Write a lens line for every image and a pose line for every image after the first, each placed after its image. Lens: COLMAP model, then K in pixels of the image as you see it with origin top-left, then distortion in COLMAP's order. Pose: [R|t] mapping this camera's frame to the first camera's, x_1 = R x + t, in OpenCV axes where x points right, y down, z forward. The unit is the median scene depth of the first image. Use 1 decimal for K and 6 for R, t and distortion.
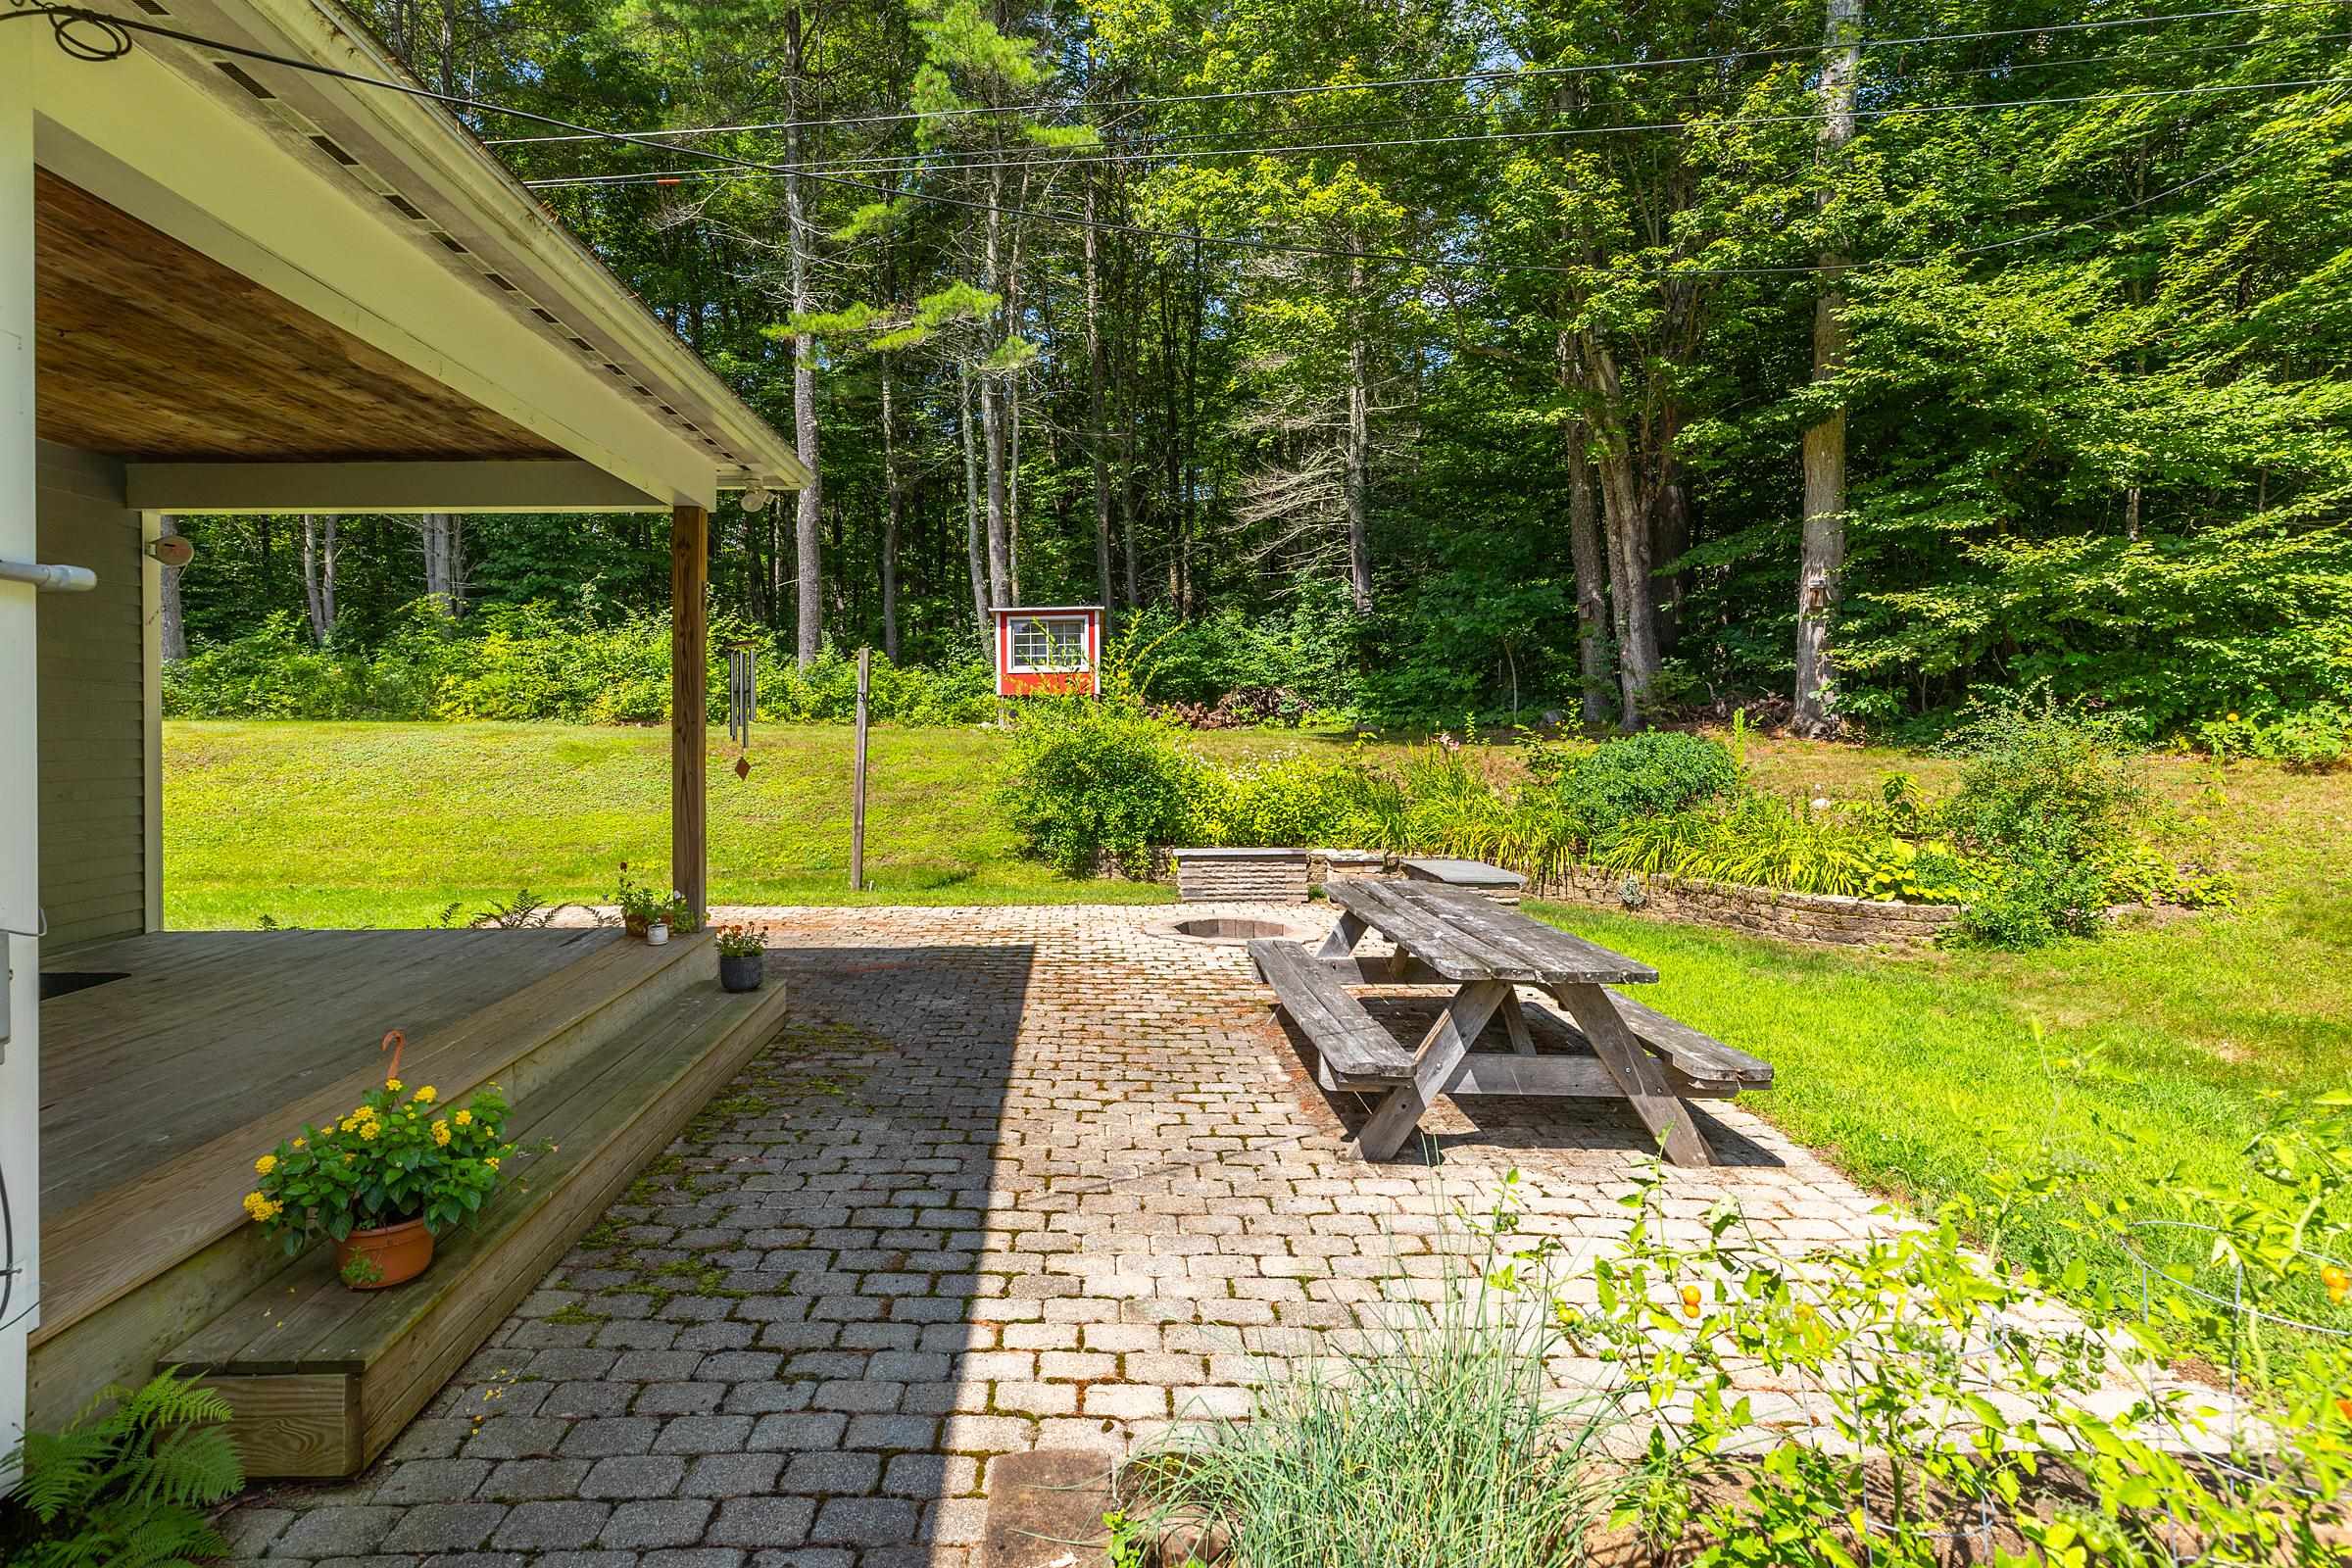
lens RADIAL K [[1050.1, 0, 1182.6], [0, 1050.1, 732.9], [0, 0, 1]] dist [0.000670, -0.000160]
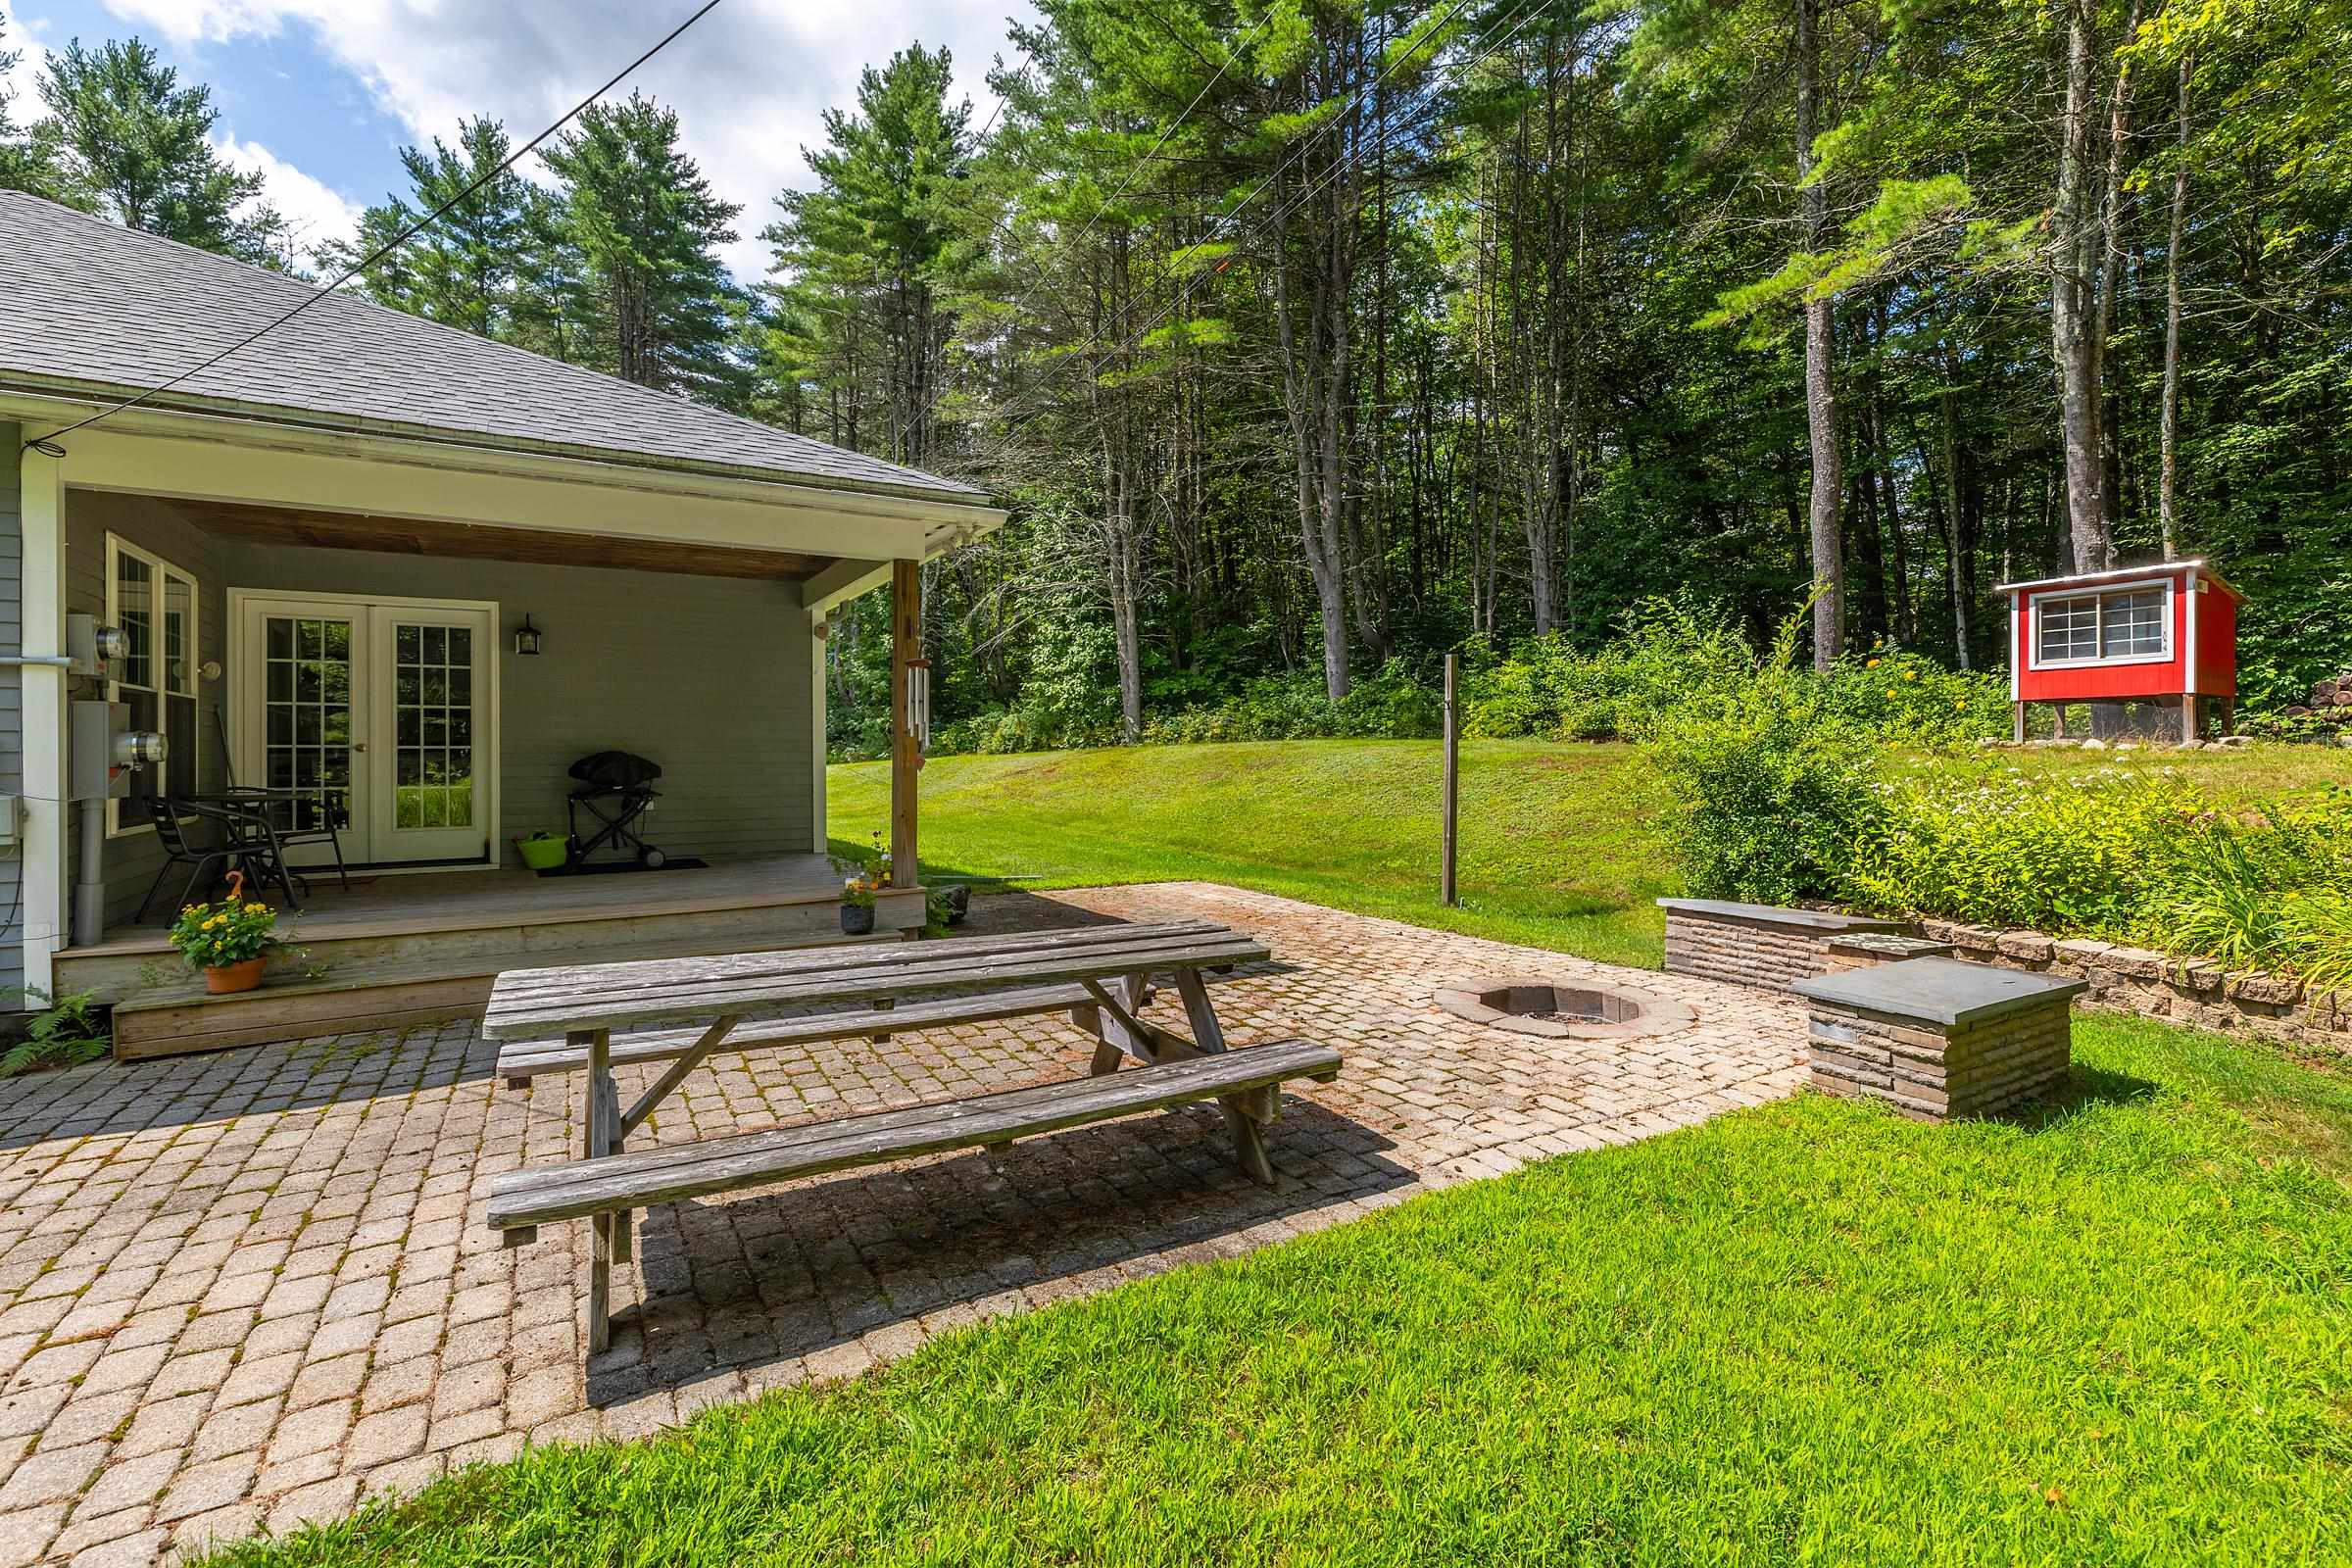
lens RADIAL K [[1050.1, 0, 1182.6], [0, 1050.1, 732.9], [0, 0, 1]] dist [0.000670, -0.000160]
pose [[0.544688, -0.009101, -0.838590, 0.129700], [-0.007433, 0.999849, -0.015679, 0.003164], [0.838606, 0.014773, 0.544538, 0.096933]]
